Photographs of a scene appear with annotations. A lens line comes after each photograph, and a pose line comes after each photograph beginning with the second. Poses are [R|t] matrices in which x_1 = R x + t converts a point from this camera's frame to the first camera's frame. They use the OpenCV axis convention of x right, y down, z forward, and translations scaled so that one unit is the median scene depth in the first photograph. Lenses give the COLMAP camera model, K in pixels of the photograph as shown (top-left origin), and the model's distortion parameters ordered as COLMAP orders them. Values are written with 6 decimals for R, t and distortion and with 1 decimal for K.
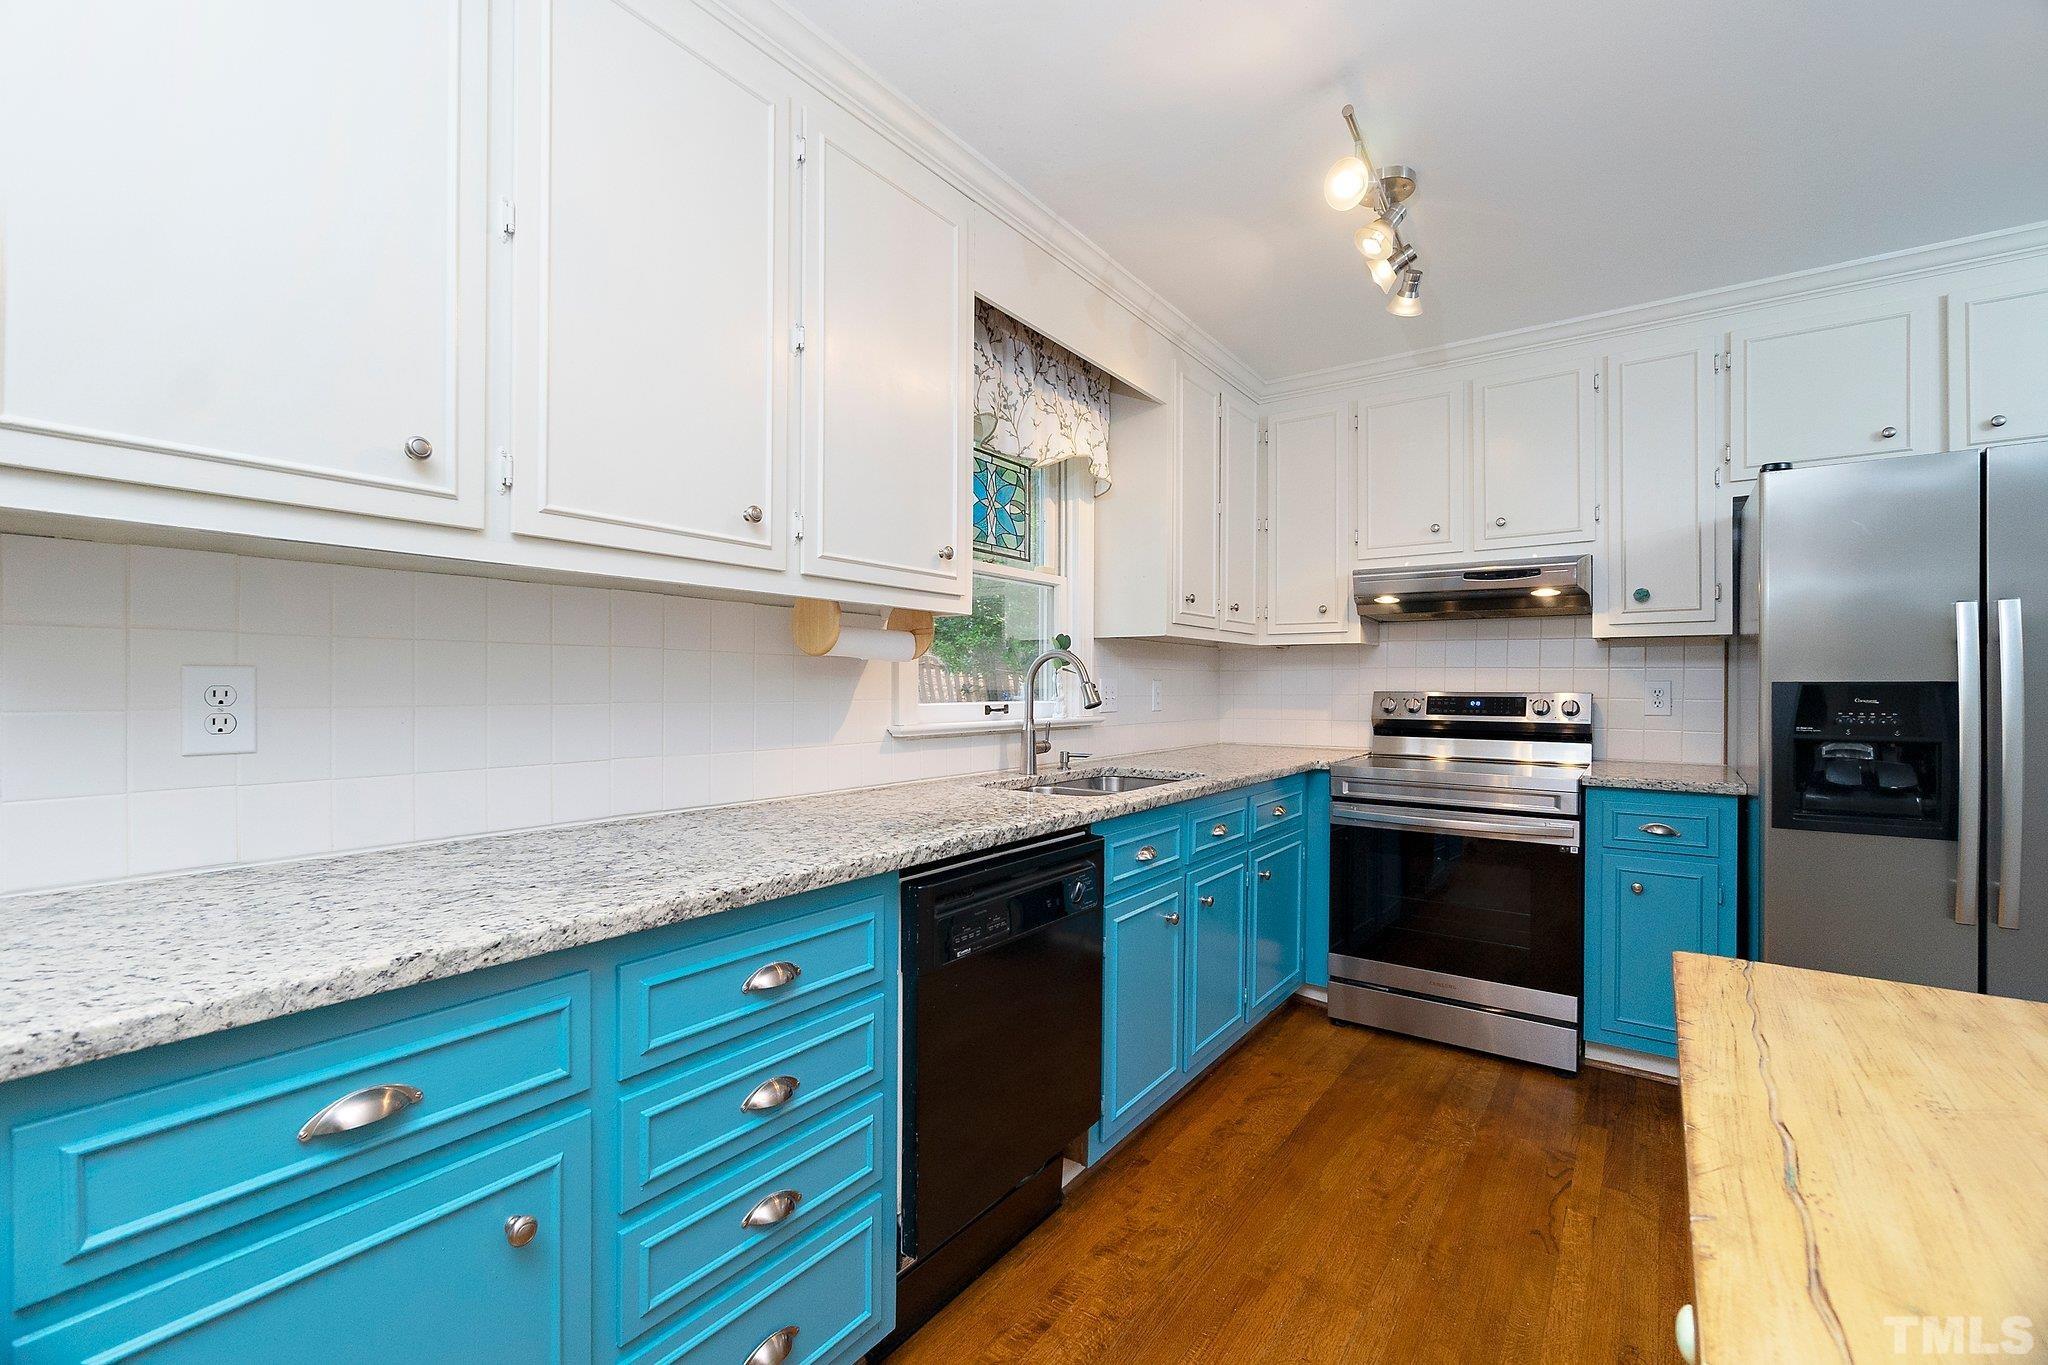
lens RADIAL K [[875.1, 0, 1024.1], [0, 875.1, 688.0], [0, 0, 1]] dist [-0.003072, 0.000167]
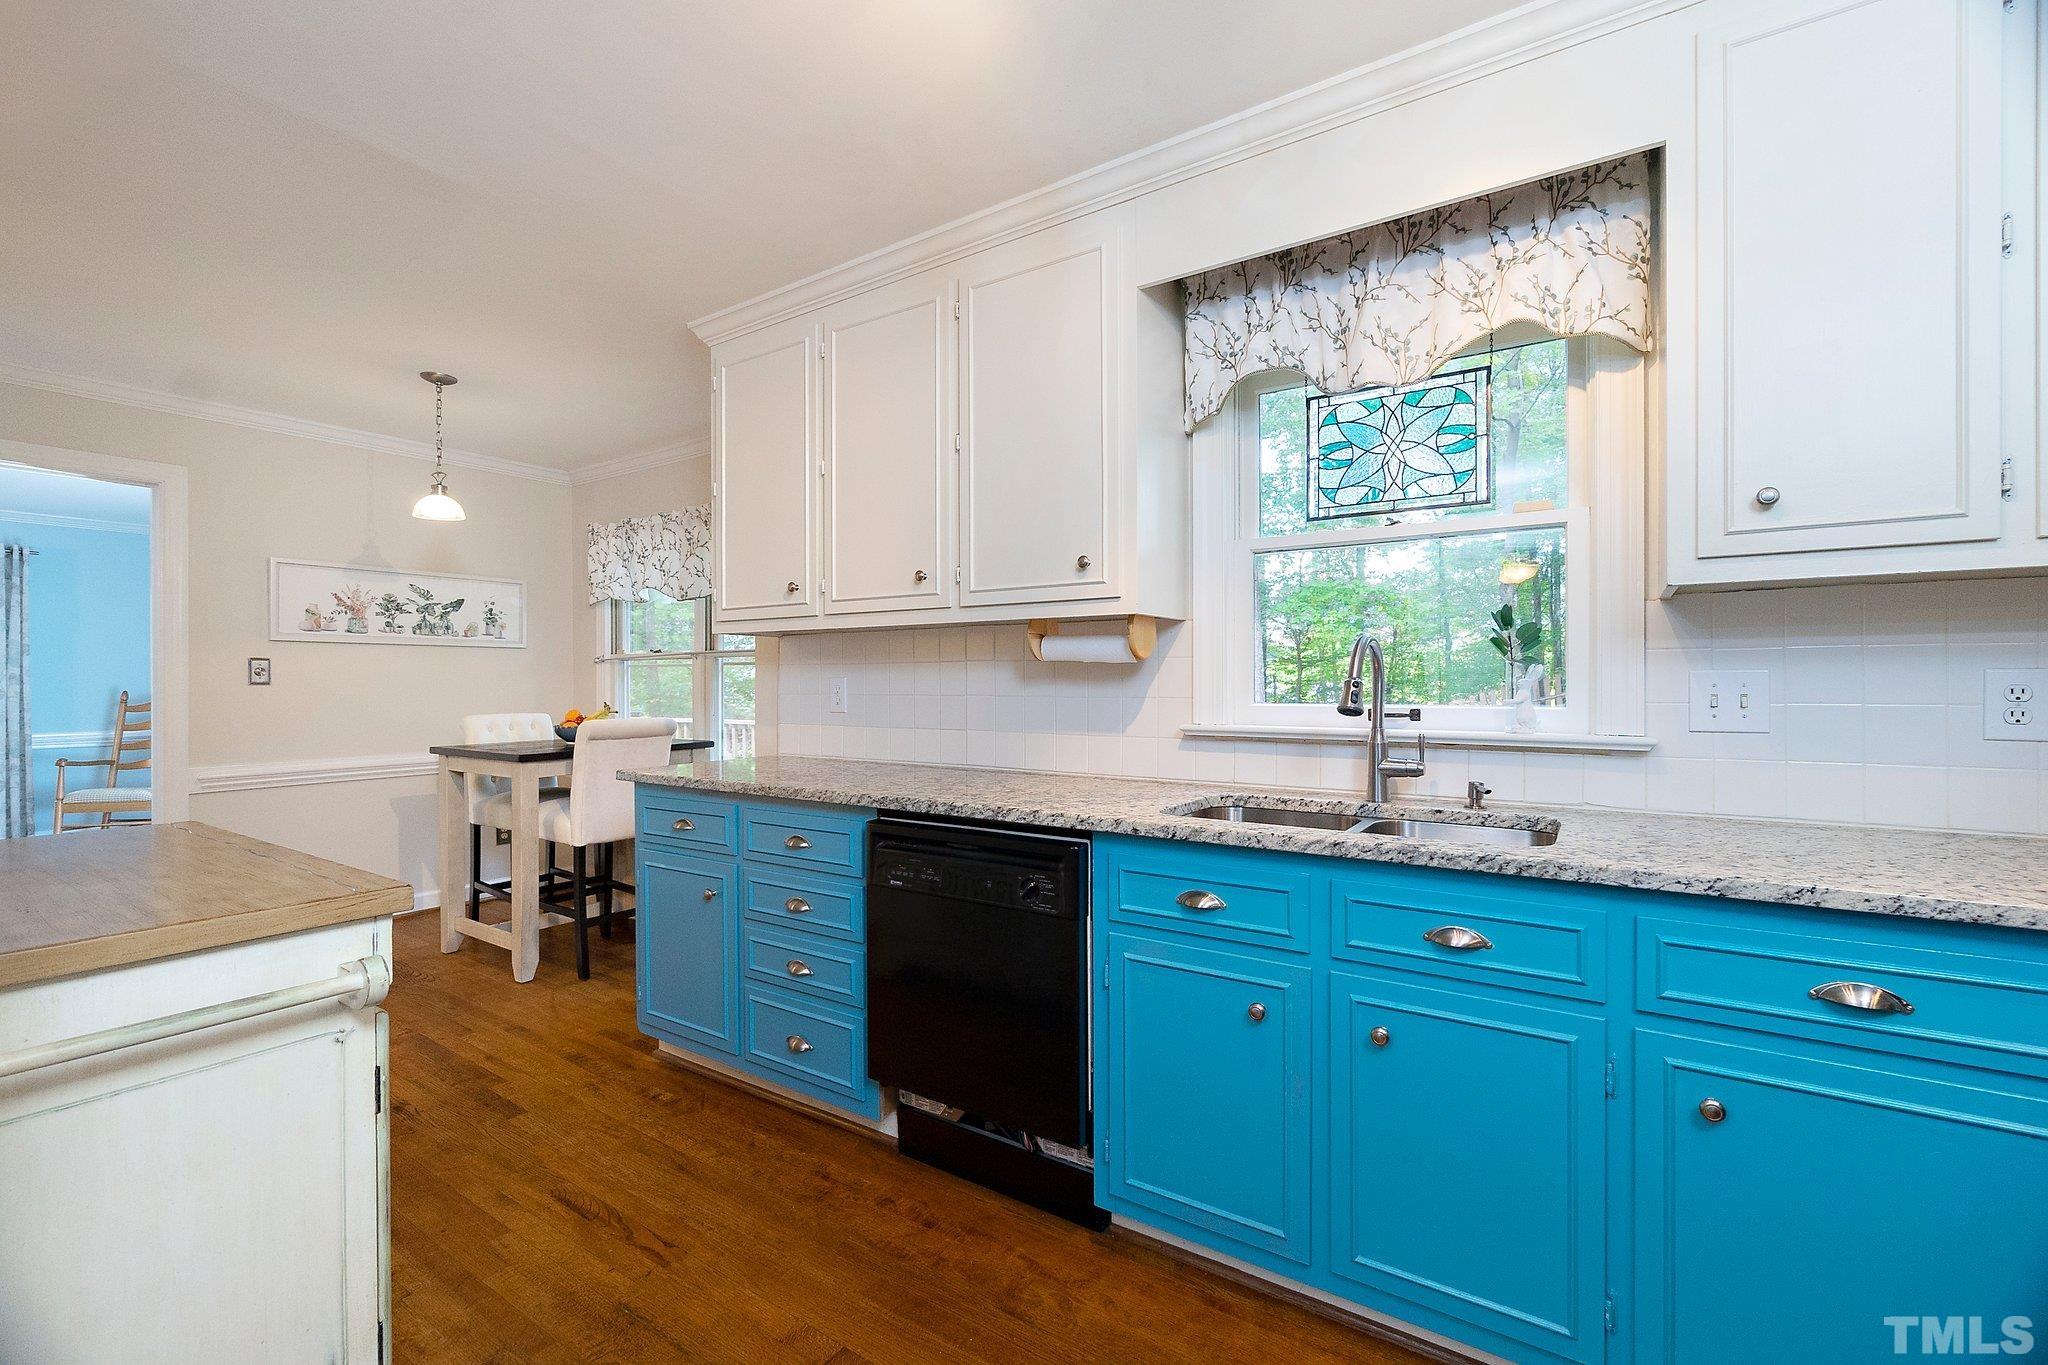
lens RADIAL K [[875.1, 0, 1024.1], [0, 875.1, 688.0], [0, 0, 1]] dist [-0.003072, 0.000167]
pose [[0.026864, 0.002404, -0.999636, 0.858694], [-0.001735, 0.999996, 0.002359, -0.000492], [0.999638, 0.001671, 0.026868, 0.777458]]
